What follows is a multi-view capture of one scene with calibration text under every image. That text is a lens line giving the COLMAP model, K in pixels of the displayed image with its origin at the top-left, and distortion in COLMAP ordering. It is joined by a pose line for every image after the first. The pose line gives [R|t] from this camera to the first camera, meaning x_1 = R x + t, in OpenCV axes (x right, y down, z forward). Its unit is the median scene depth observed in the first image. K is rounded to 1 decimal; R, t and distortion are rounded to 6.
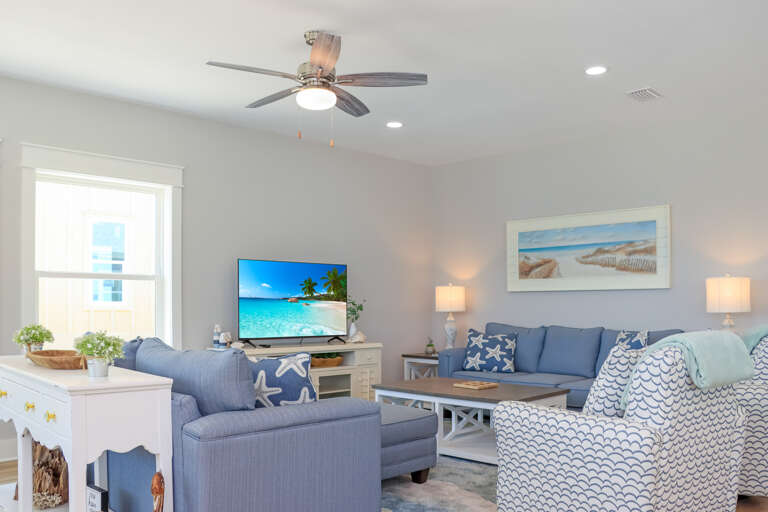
lens RADIAL K [[651.1, 0, 375.2], [0, 651.1, 271.1], [0, 0, 1]] dist [-0.159240, 0.124449]
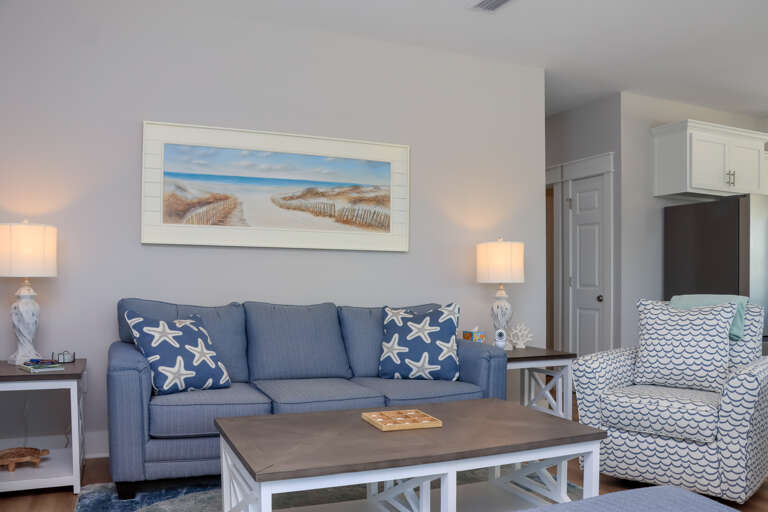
lens RADIAL K [[651.1, 0, 392.3], [0, 651.1, 271.4], [0, 0, 1]] dist [-0.159240, 0.124449]
pose [[0.329727, 0.022892, 0.943799, -0.272130], [-0.058596, 0.998275, -0.003742, 0.050297], [-0.942256, -0.054069, 0.330500, 0.674460]]
